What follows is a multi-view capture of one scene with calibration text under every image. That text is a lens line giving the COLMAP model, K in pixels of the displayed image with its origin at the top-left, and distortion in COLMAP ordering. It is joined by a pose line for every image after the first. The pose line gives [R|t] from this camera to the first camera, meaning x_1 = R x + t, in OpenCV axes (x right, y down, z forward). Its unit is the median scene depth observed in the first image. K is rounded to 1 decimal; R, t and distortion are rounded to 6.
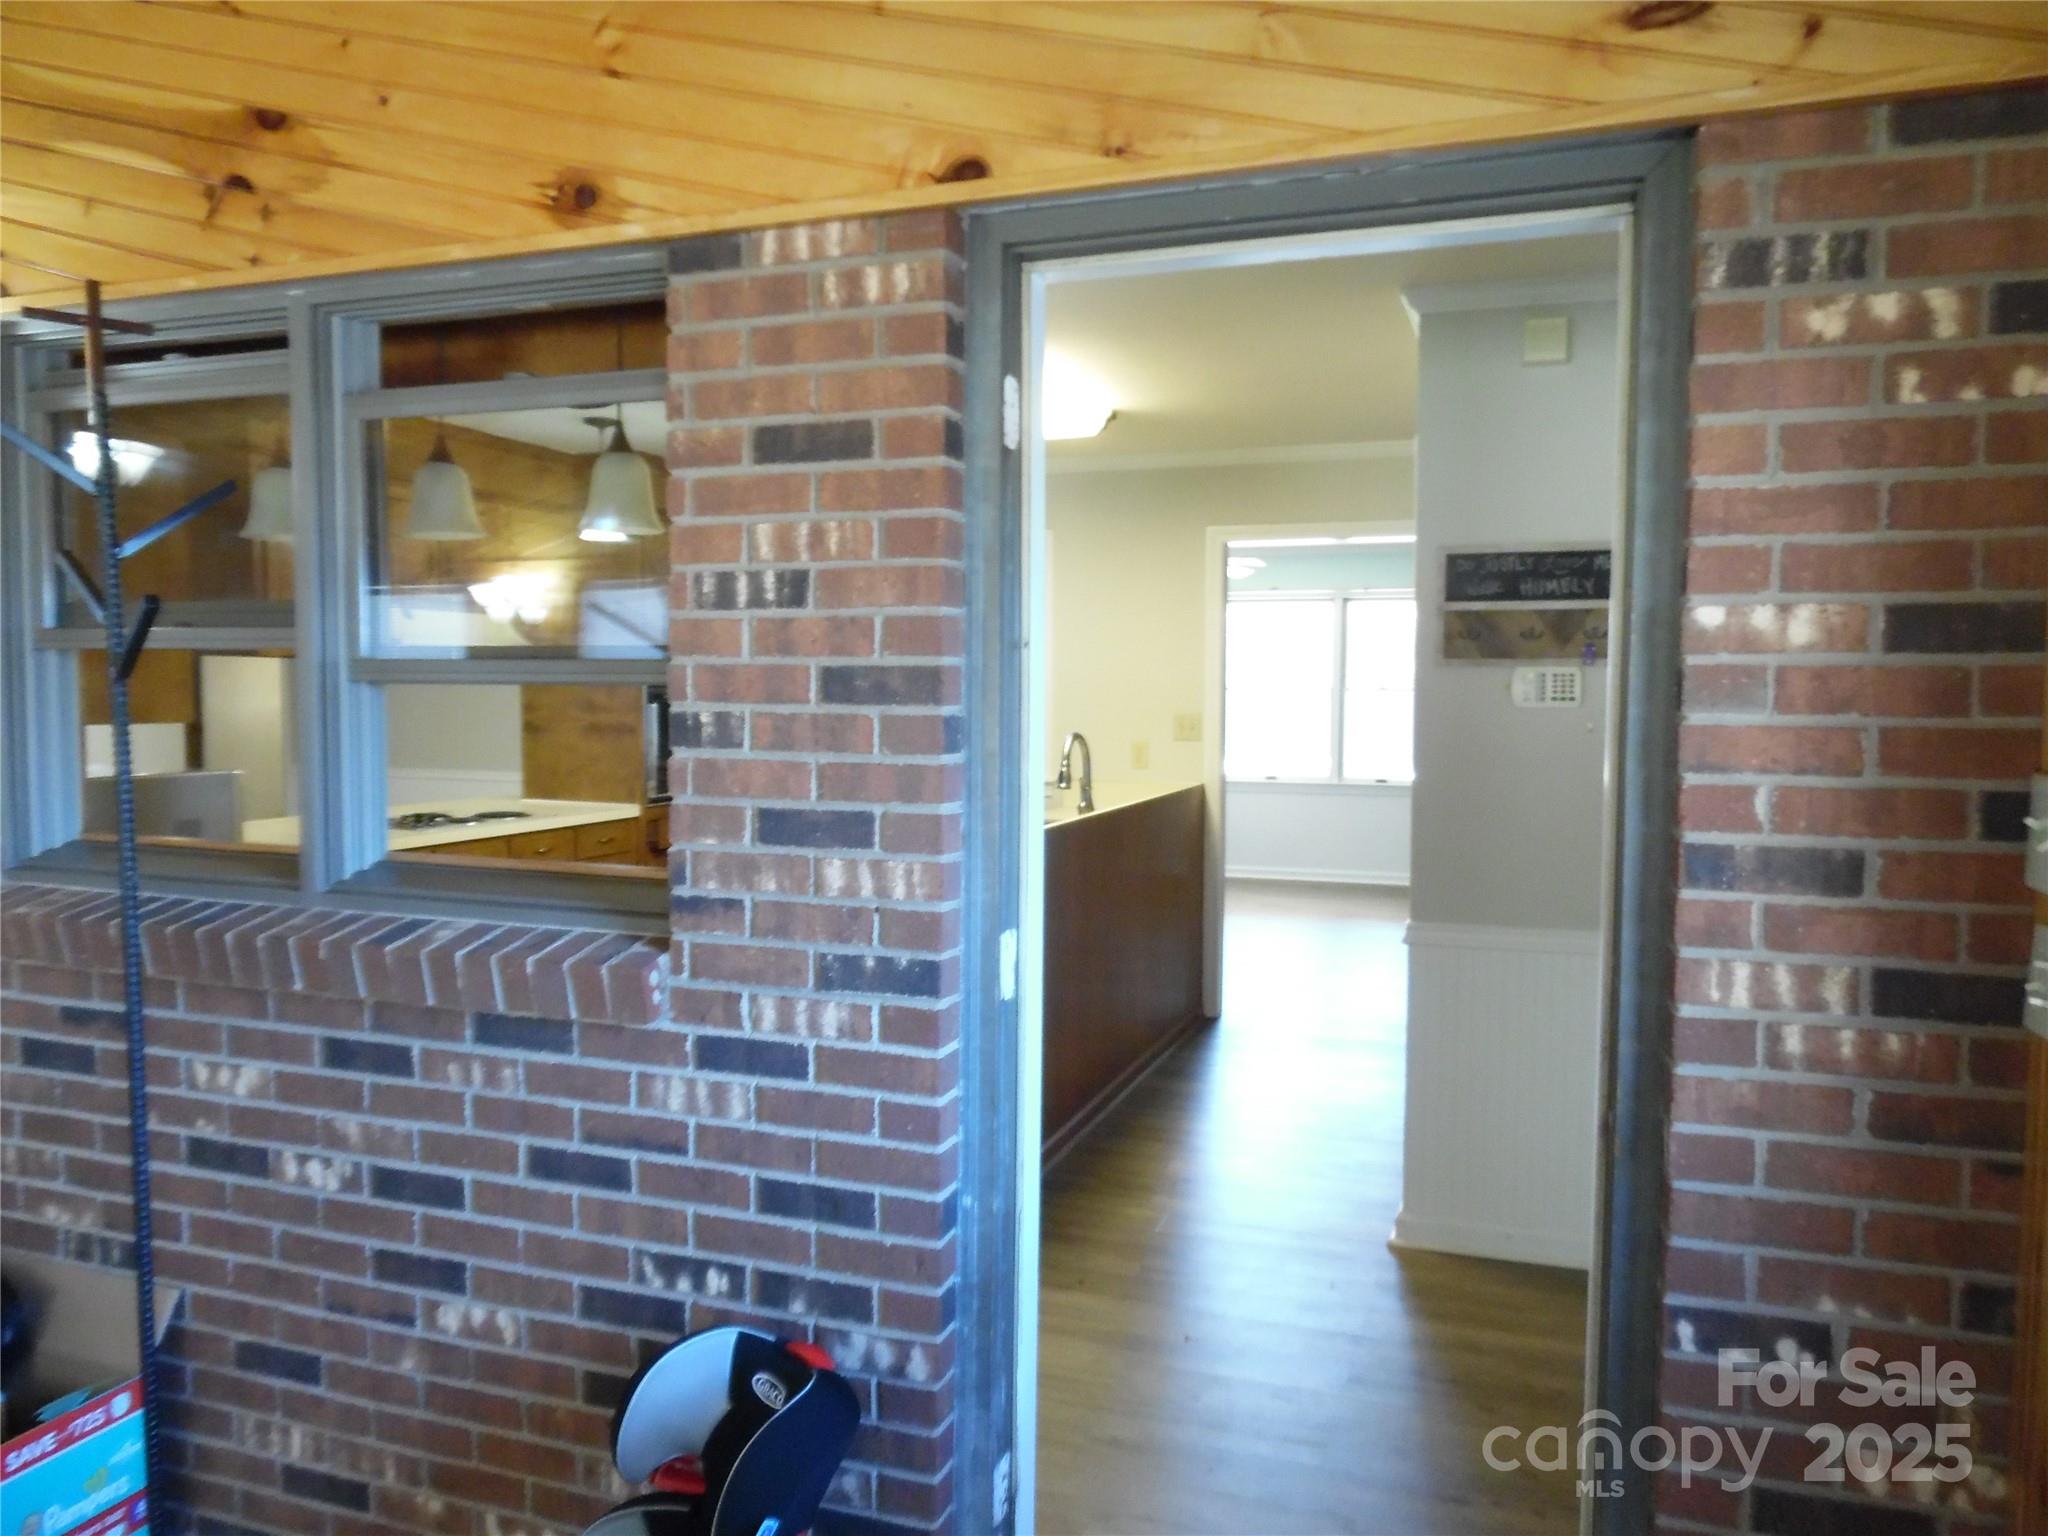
lens RADIAL K [[1497.9, 0, 1041.9], [0, 1497.9, 763.3], [0, 0, 1]] dist [0.002983, -0.003210]
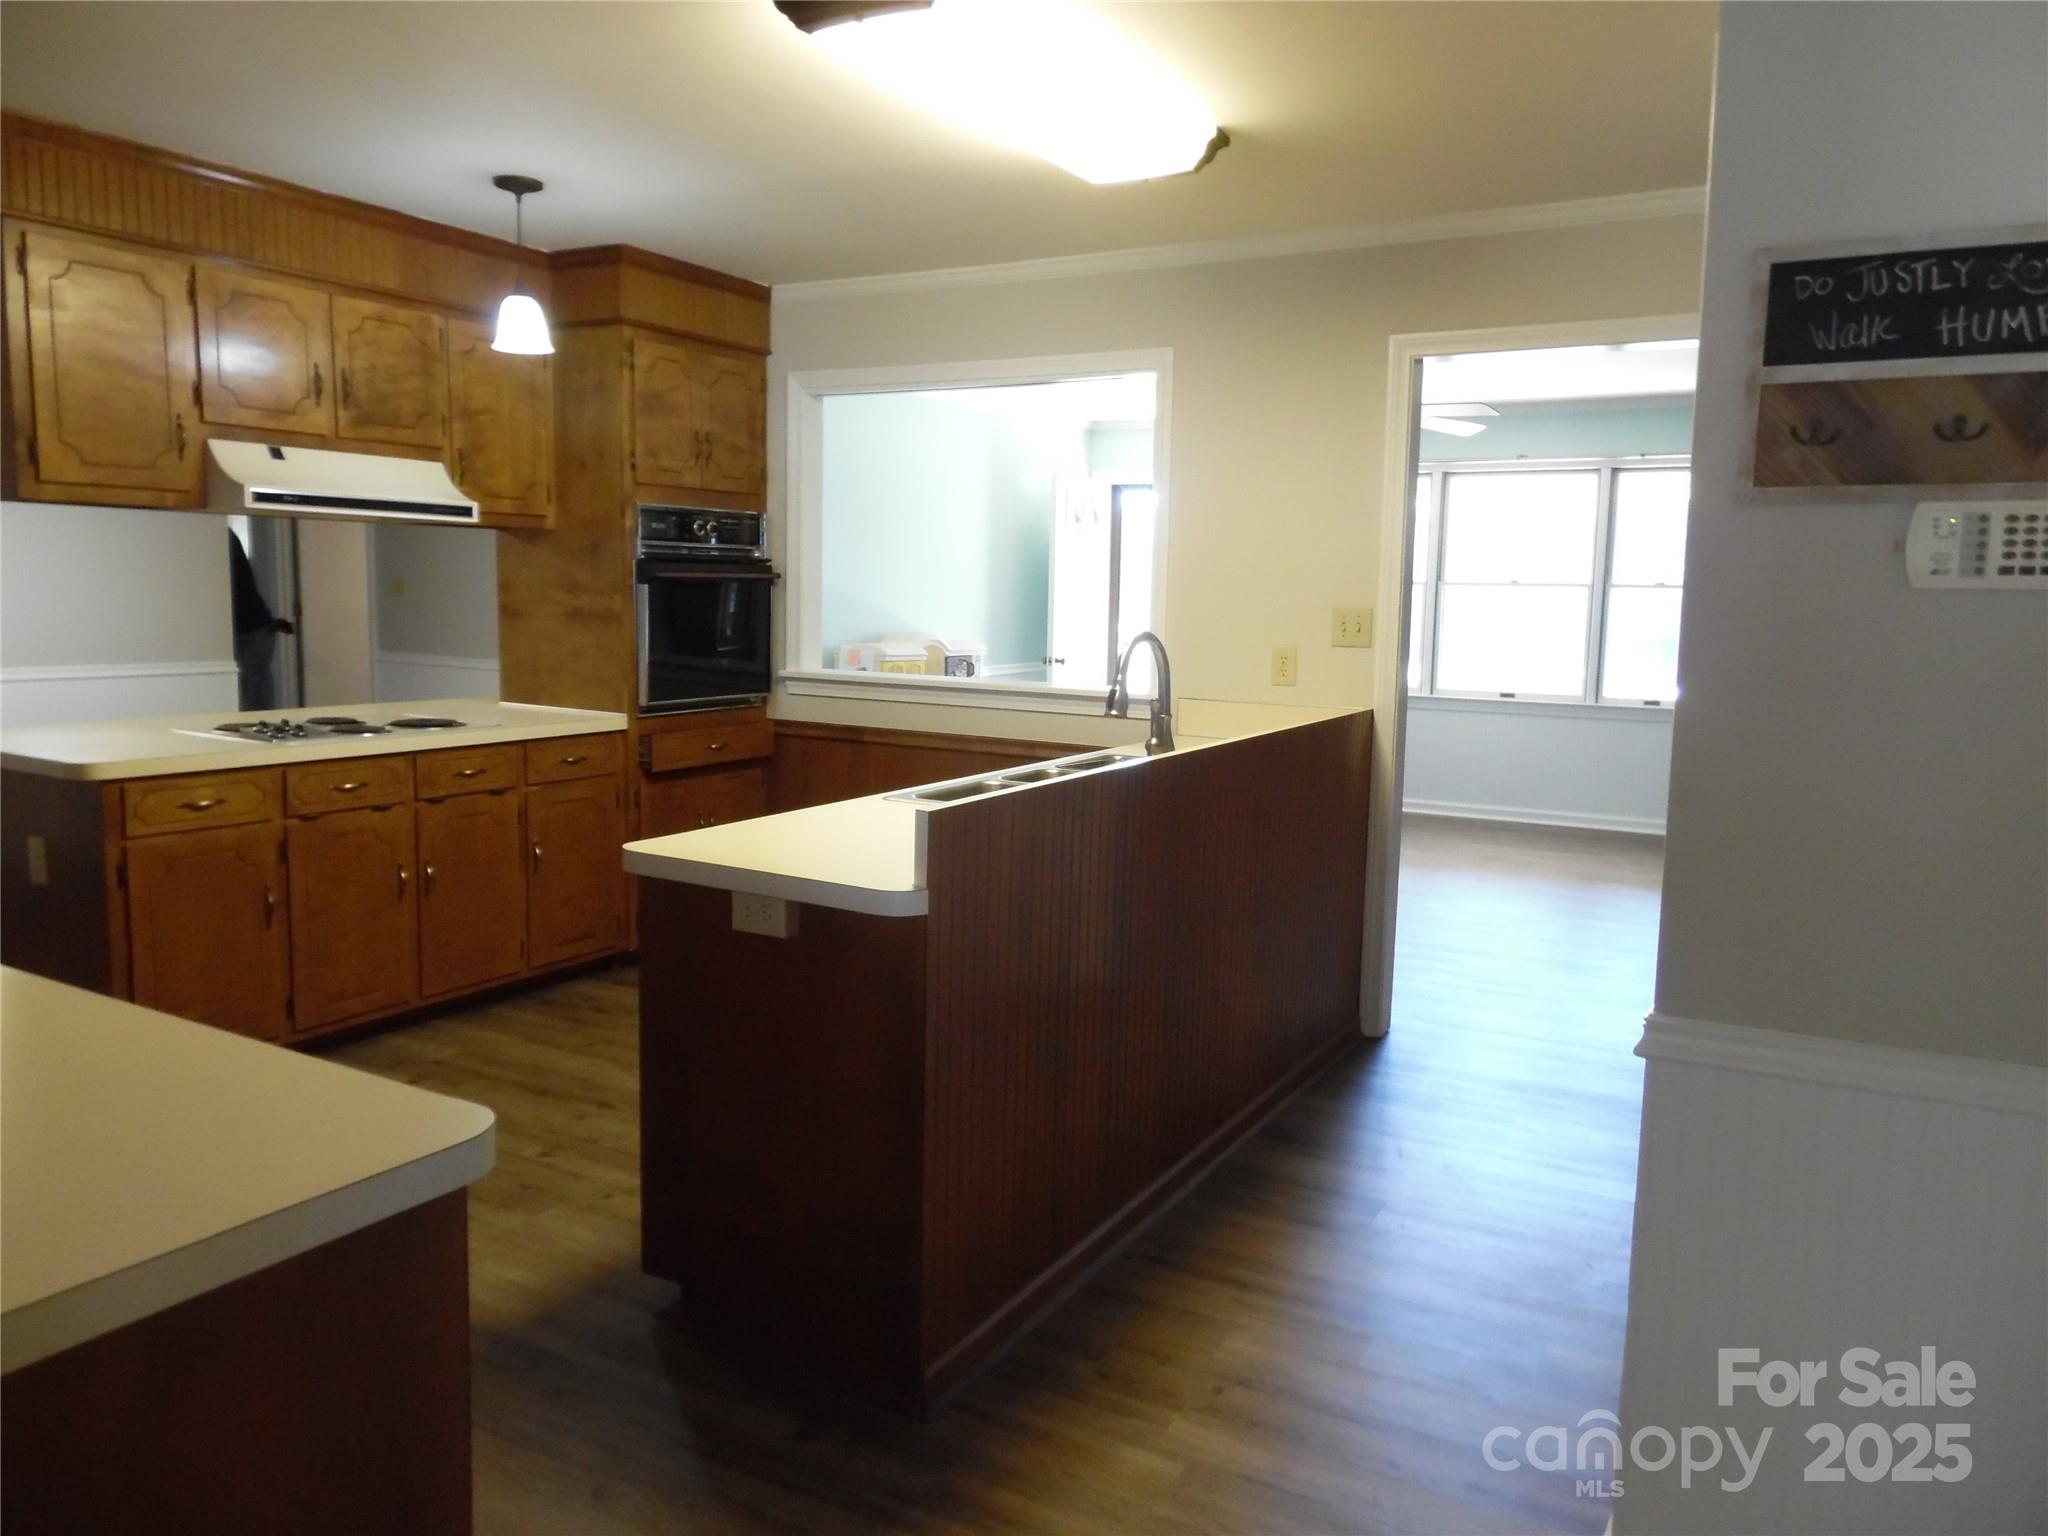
lens RADIAL K [[1497.9, 0, 1041.9], [0, 1497.9, 763.3], [0, 0, 1]] dist [0.002983, -0.003210]
pose [[0.985526, 0.035762, -0.165707, 0.089169], [-0.024956, 0.997452, 0.066841, -0.005190], [0.167675, -0.061738, 0.983907, 0.341090]]
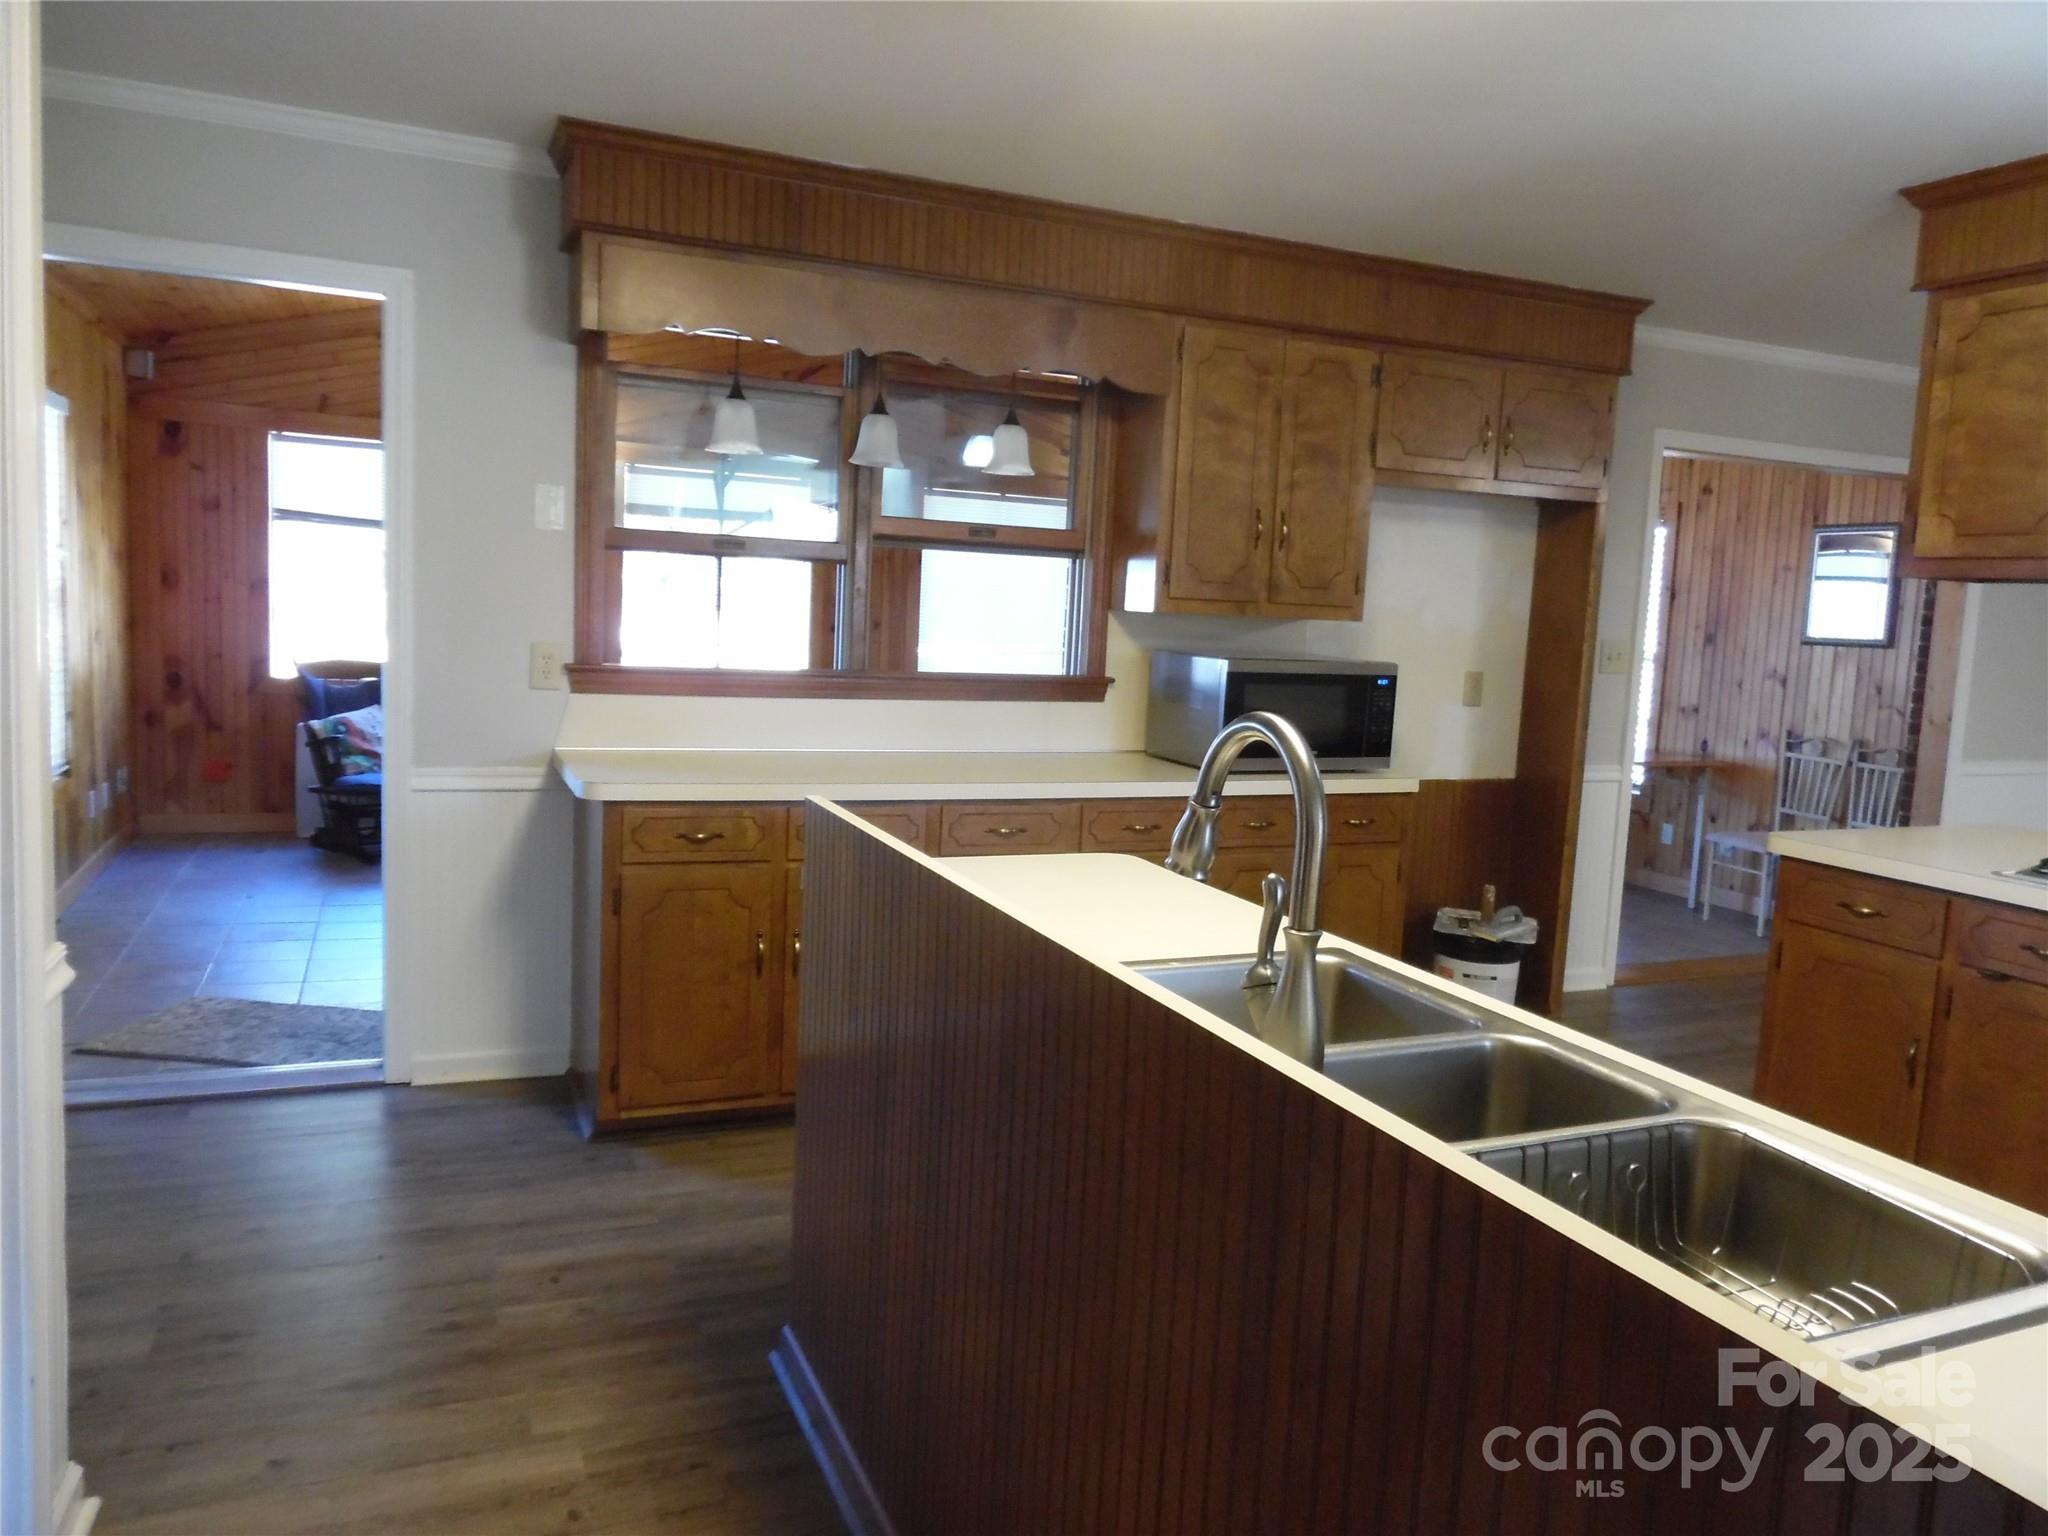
lens RADIAL K [[1435.8, 0, 1024.0], [0, 1435.8, 768.0], [0, 0, 1]] dist [0.057821, -0.000058]
pose [[-0.727040, 0.031264, -0.685883, 0.210812], [-0.093531, 0.985141, 0.144049, -0.032817], [0.680195, 0.168880, -0.713312, 0.949980]]
